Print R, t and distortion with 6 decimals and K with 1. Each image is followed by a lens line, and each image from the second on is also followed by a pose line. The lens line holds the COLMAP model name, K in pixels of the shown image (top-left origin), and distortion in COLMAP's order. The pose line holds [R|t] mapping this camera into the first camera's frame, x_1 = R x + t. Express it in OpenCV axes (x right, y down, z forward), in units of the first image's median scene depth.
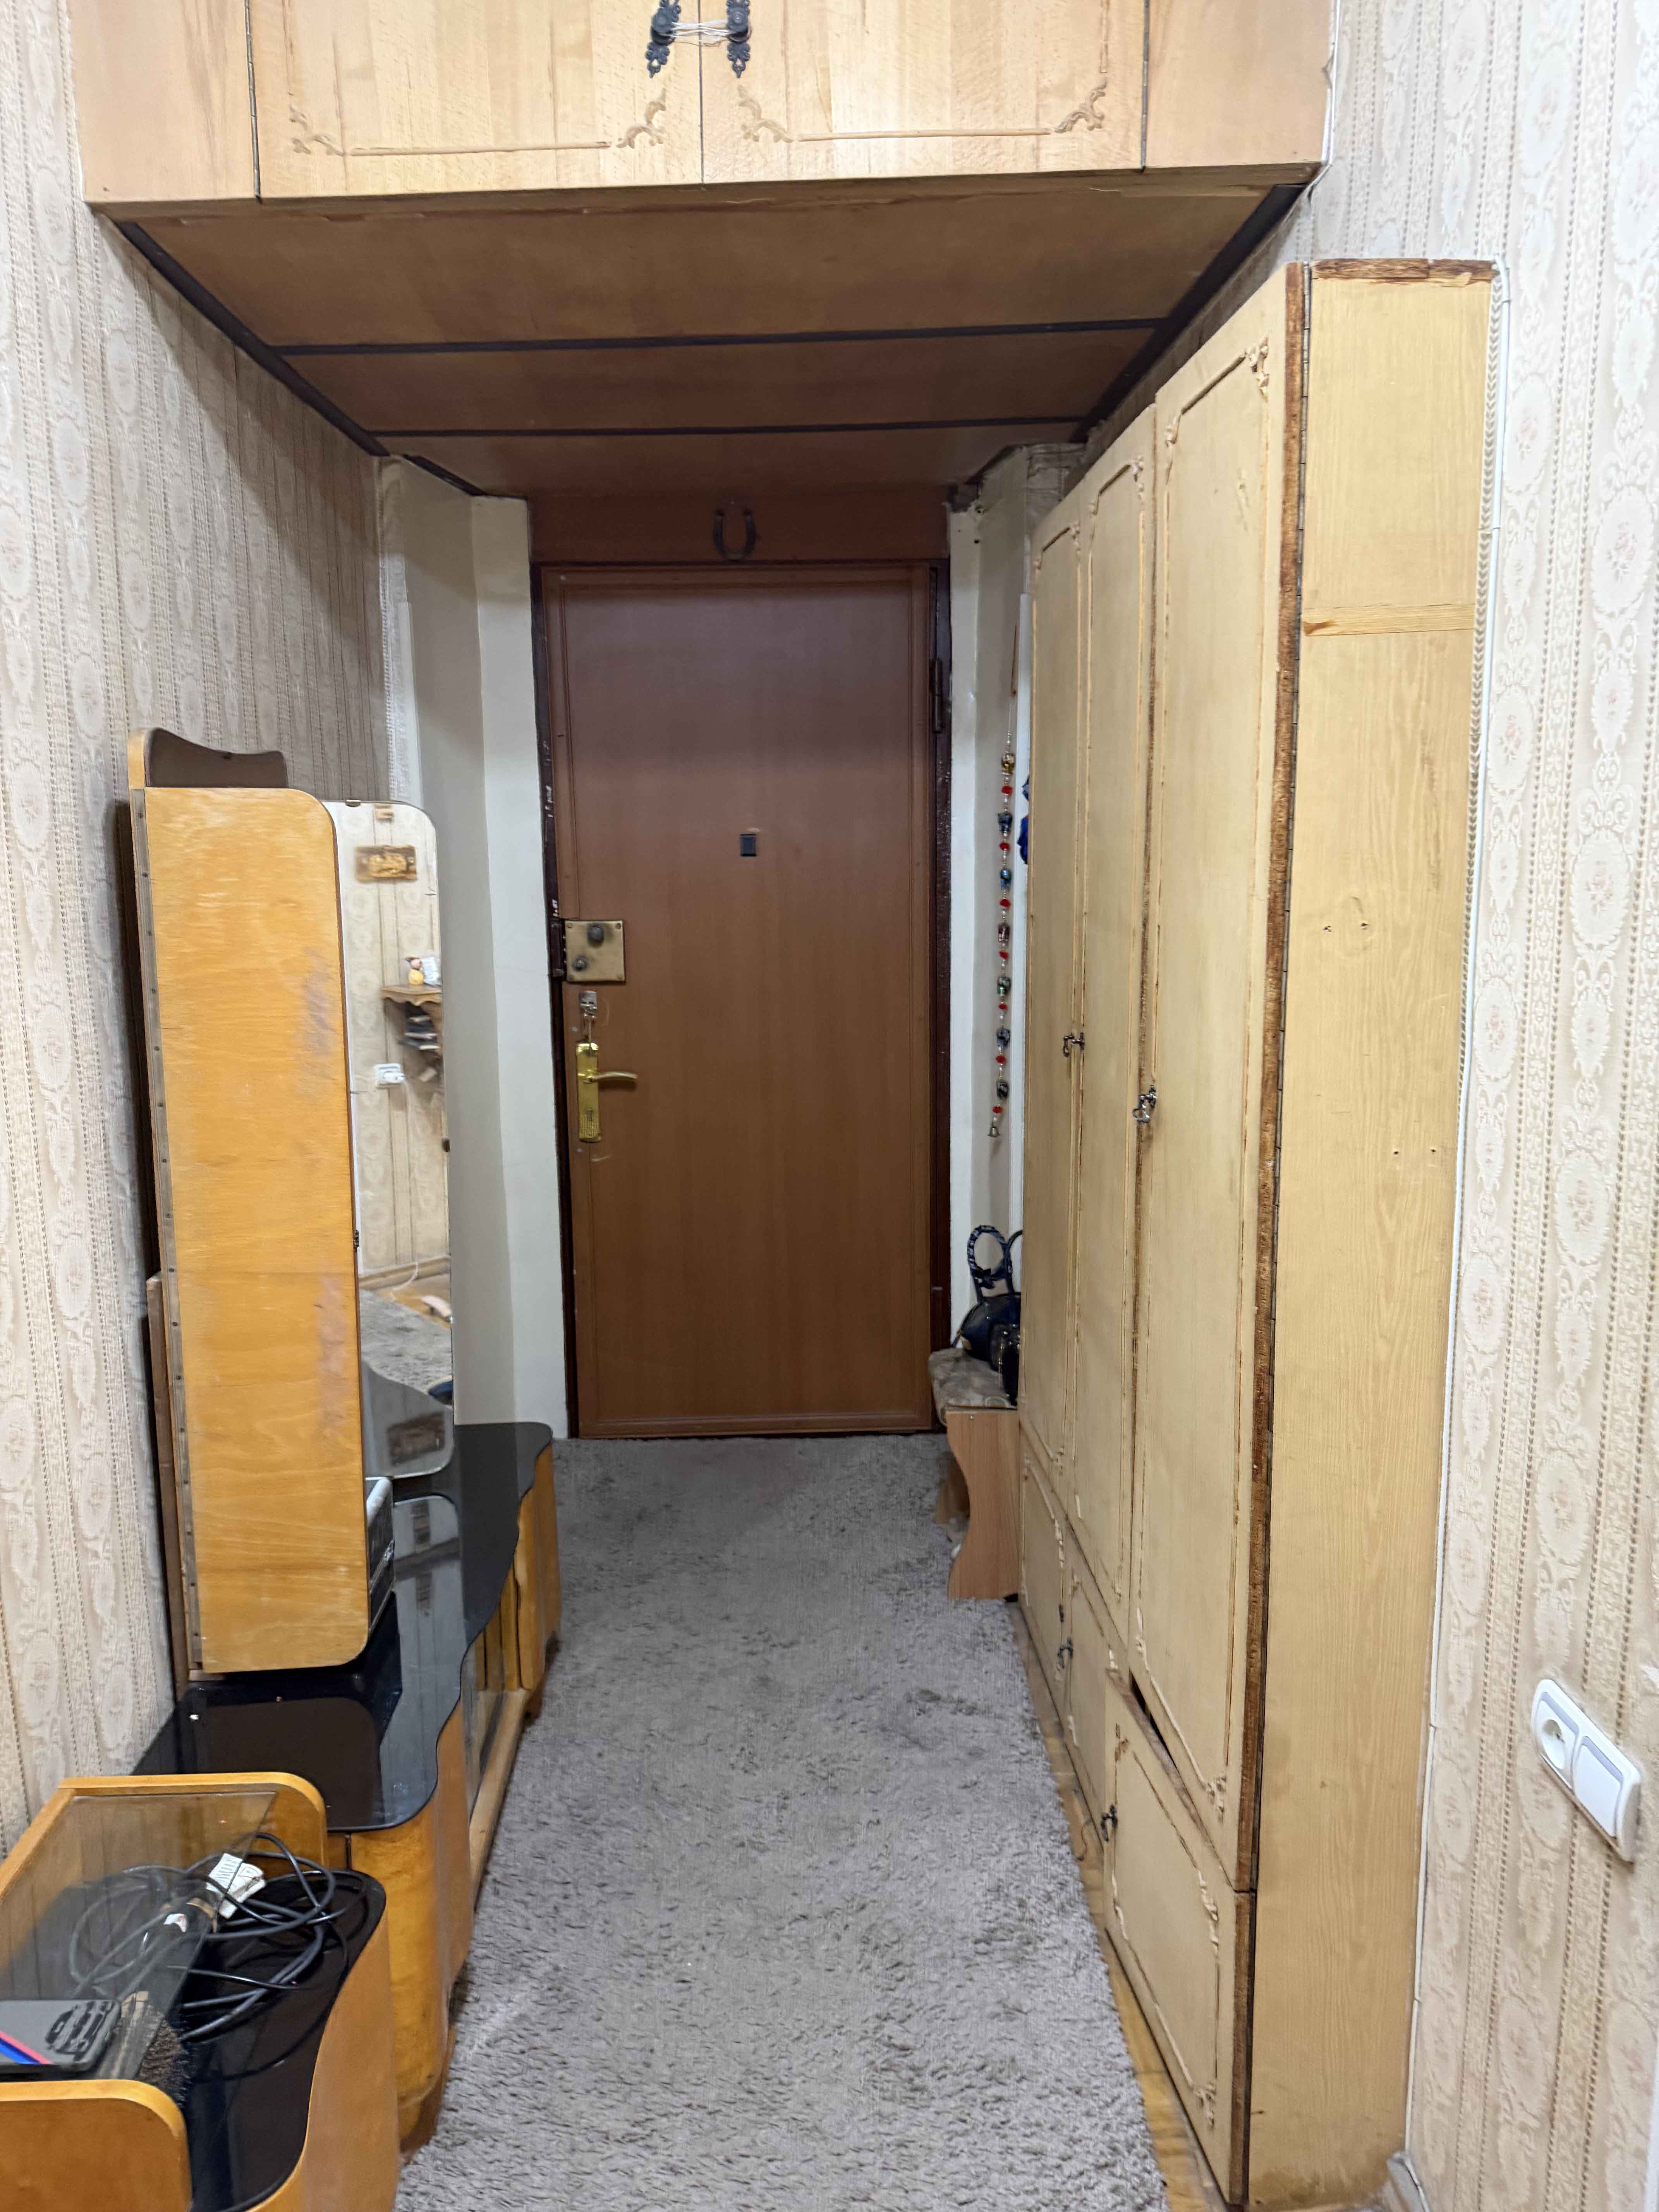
lens RADIAL K [[1563.6, 0, 818.7], [0, 1563.6, 1101.3], [0, 0, 1]] dist [0.048995, -0.051152]
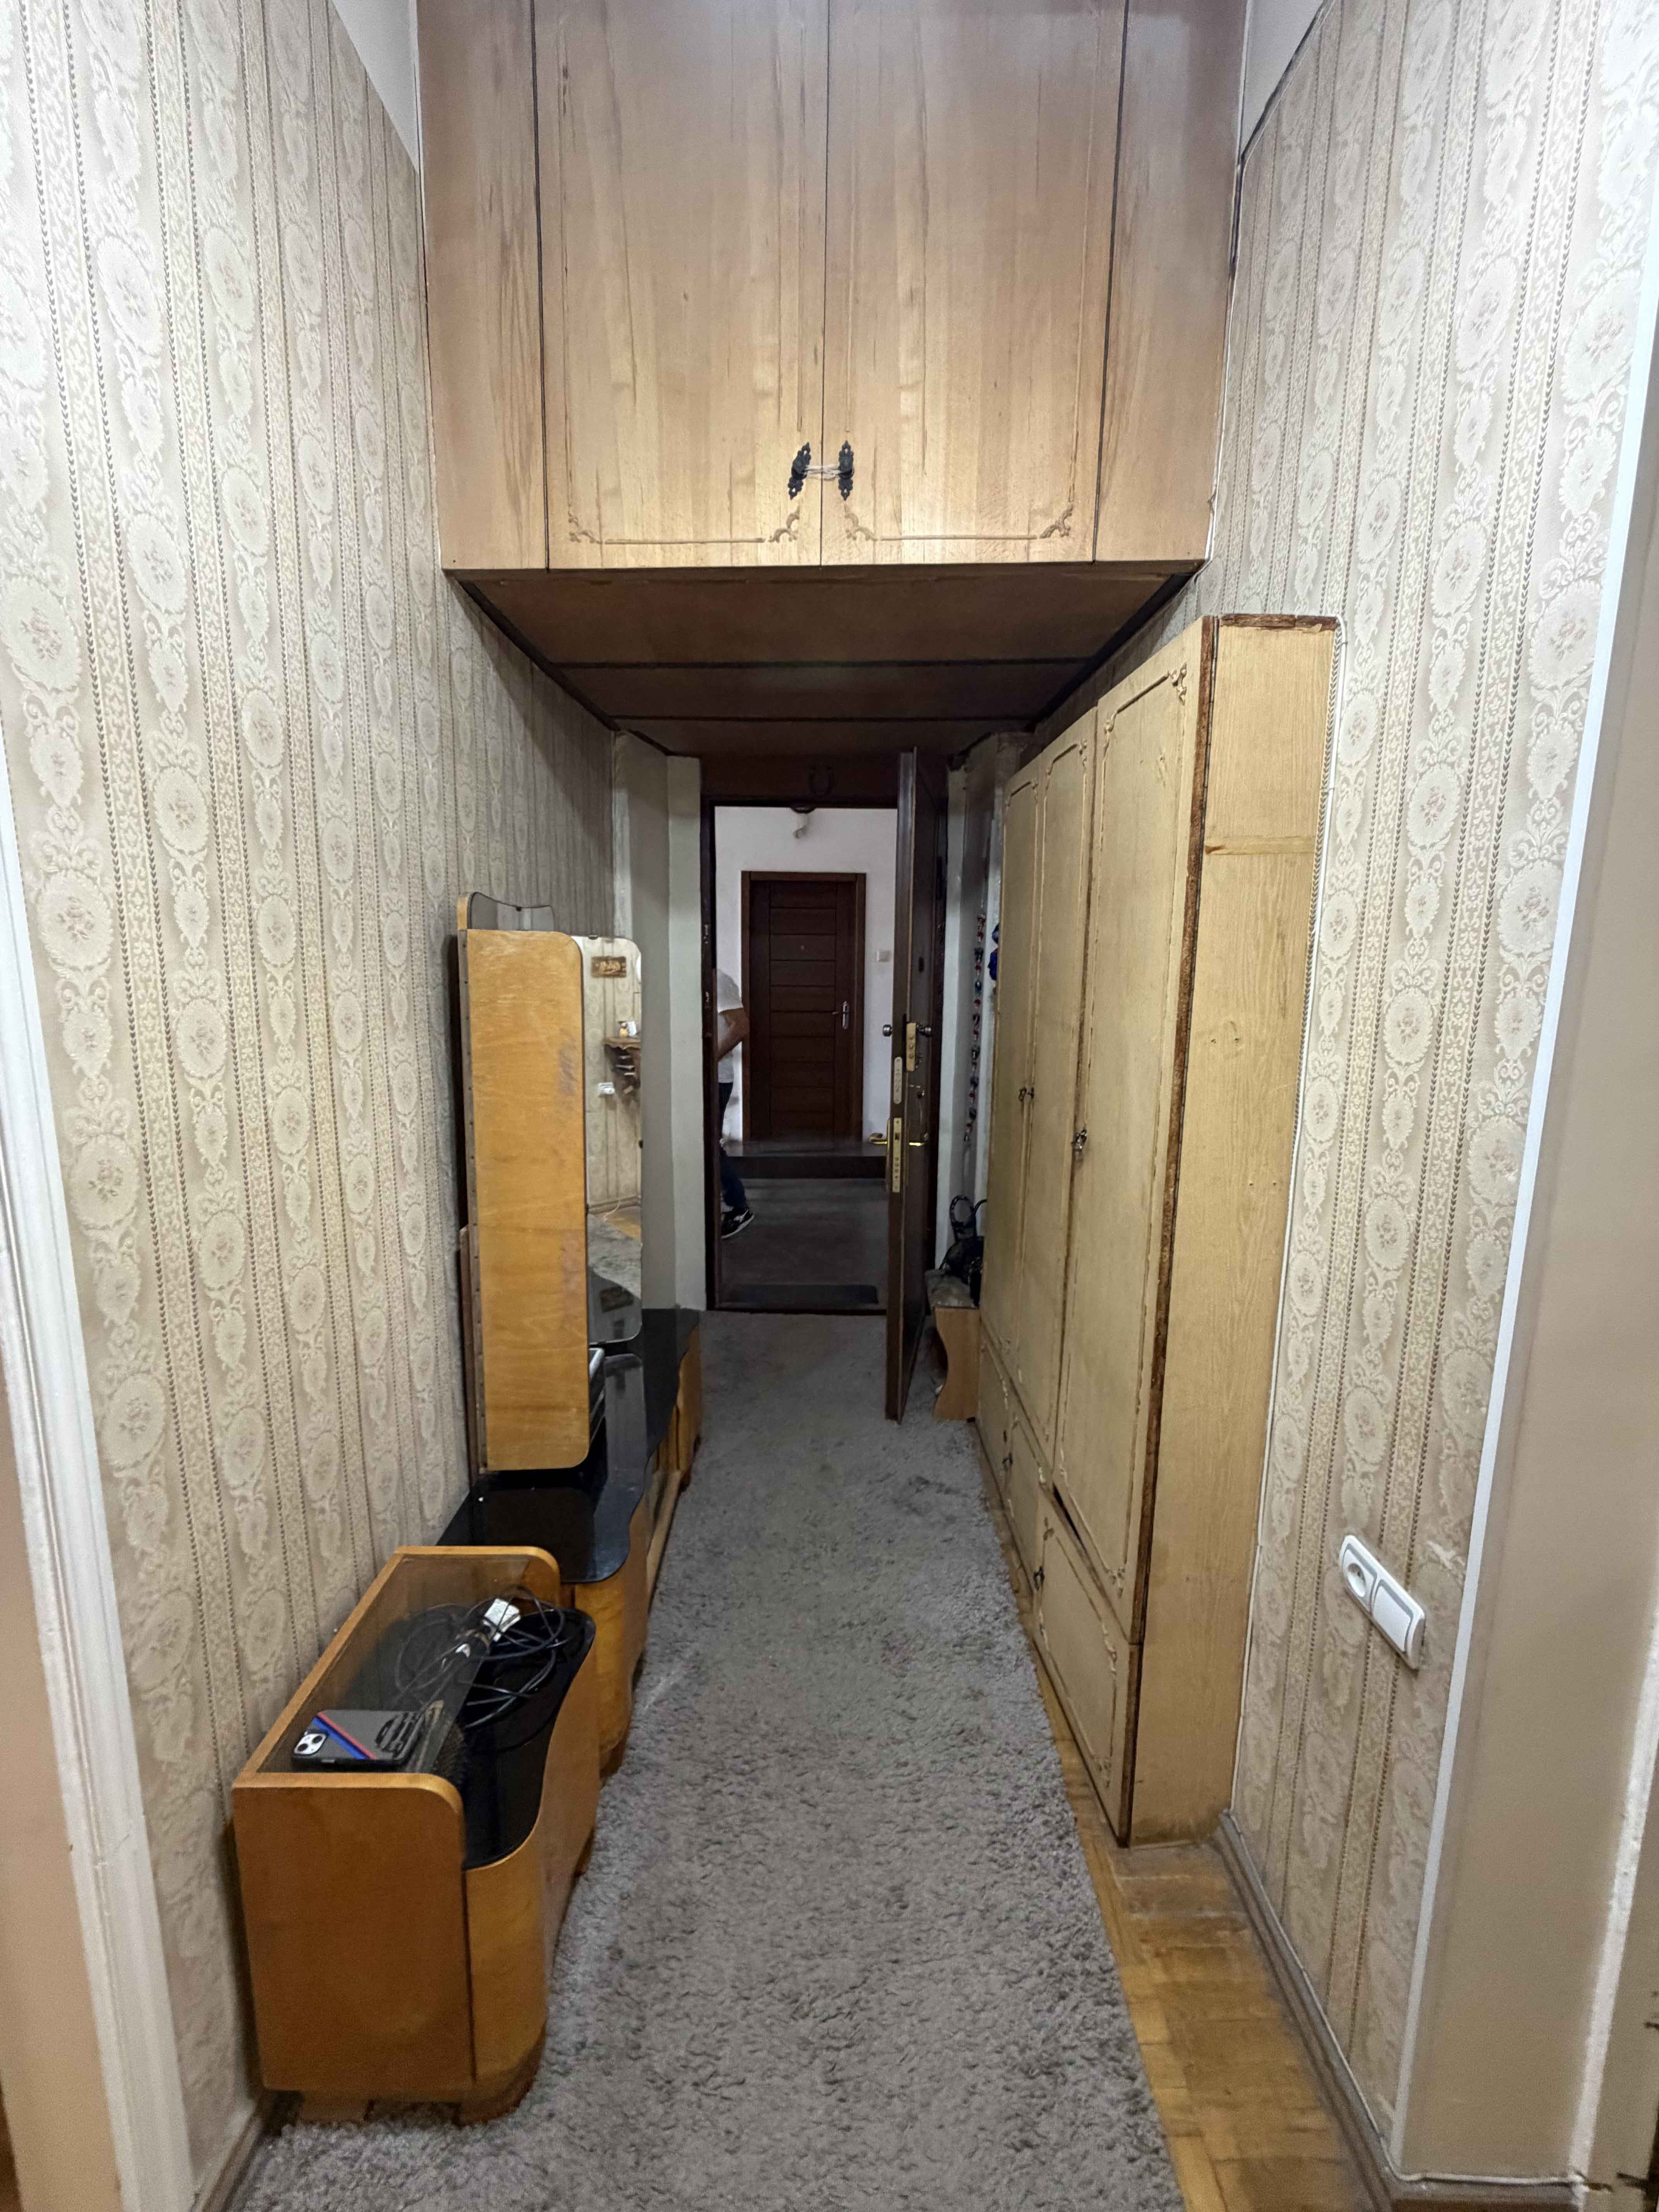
lens RADIAL K [[886.0, 0, 835.0], [0, 886.0, 1097.7], [0, 0, 1]] dist [0.004114, 0.001098]
pose [[0.999516, 0.027841, -0.013881, -0.031340], [-0.027891, 0.999605, -0.003409, -0.032840], [0.013780, 0.003794, 0.999898, 0.093802]]
